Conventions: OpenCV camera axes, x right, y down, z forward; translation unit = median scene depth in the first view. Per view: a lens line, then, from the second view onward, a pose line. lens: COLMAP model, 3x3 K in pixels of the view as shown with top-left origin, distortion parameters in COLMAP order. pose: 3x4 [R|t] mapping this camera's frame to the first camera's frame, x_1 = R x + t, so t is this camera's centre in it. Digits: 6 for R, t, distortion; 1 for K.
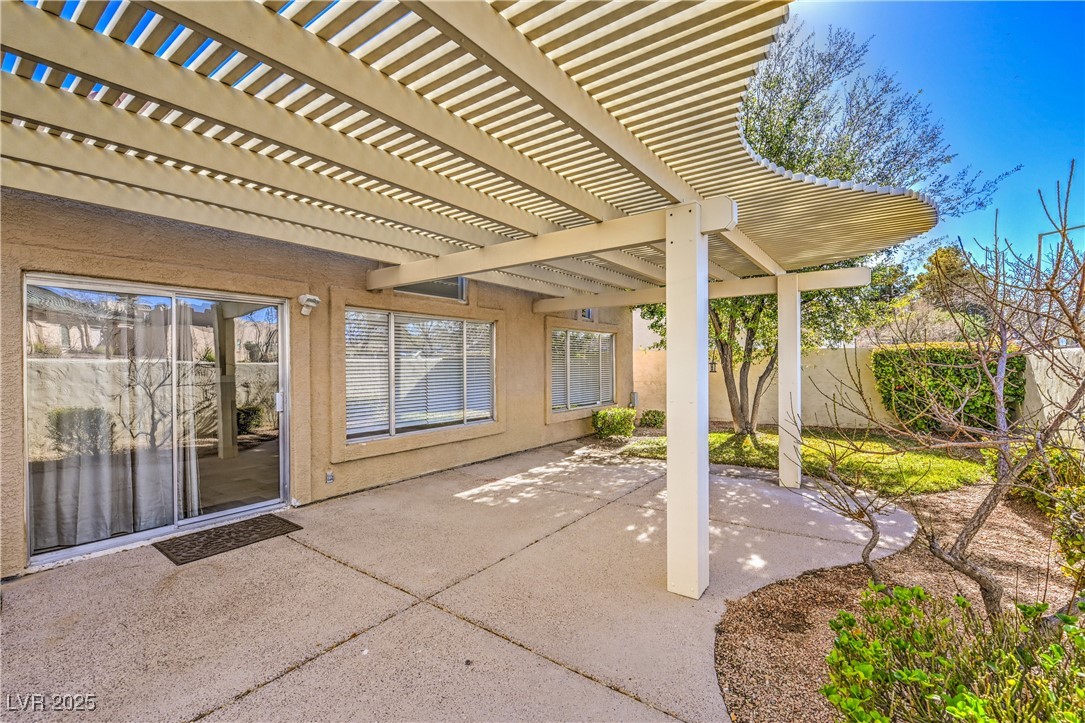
lens RADIAL K [[468.6, 0, 550.7], [0, 468.6, 361.9], [0, 0, 1]] dist [0.011524, -0.007987]
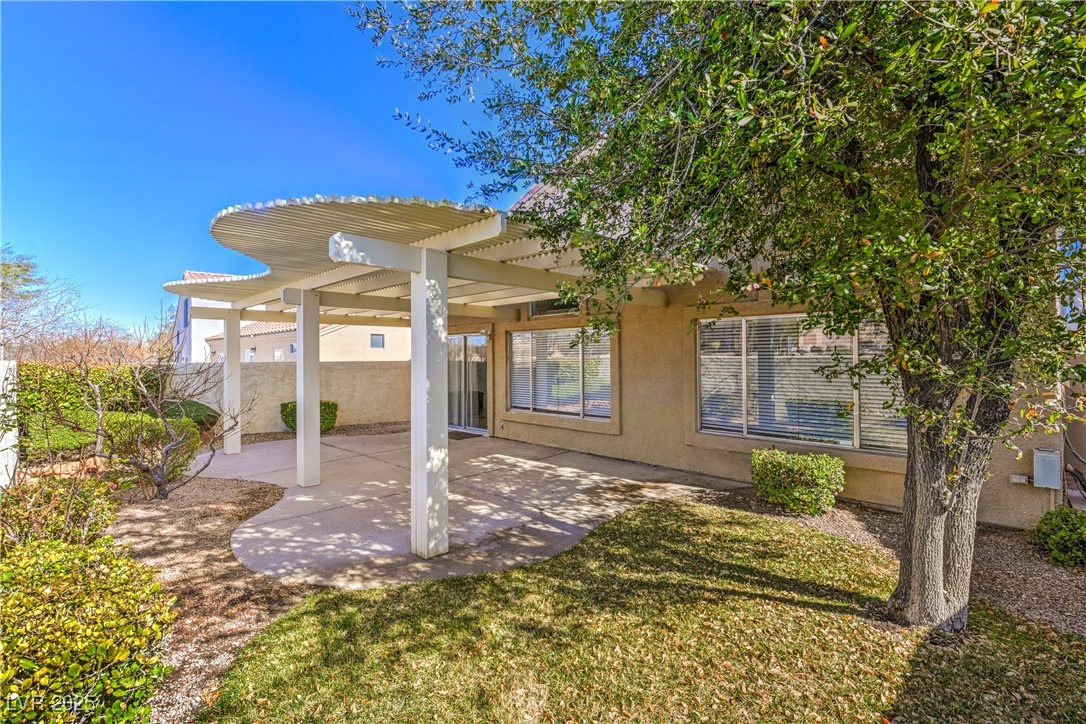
lens RADIAL K [[466.9, 0, 547.0], [0, 466.9, 367.3], [0, 0, 1]] dist [0.012257, -0.009261]
pose [[-0.142924, 0.024698, -0.989425, 1.615469], [0.007172, 0.999688, 0.023918, -0.041240], [0.989708, -0.003677, -0.143057, 1.763621]]
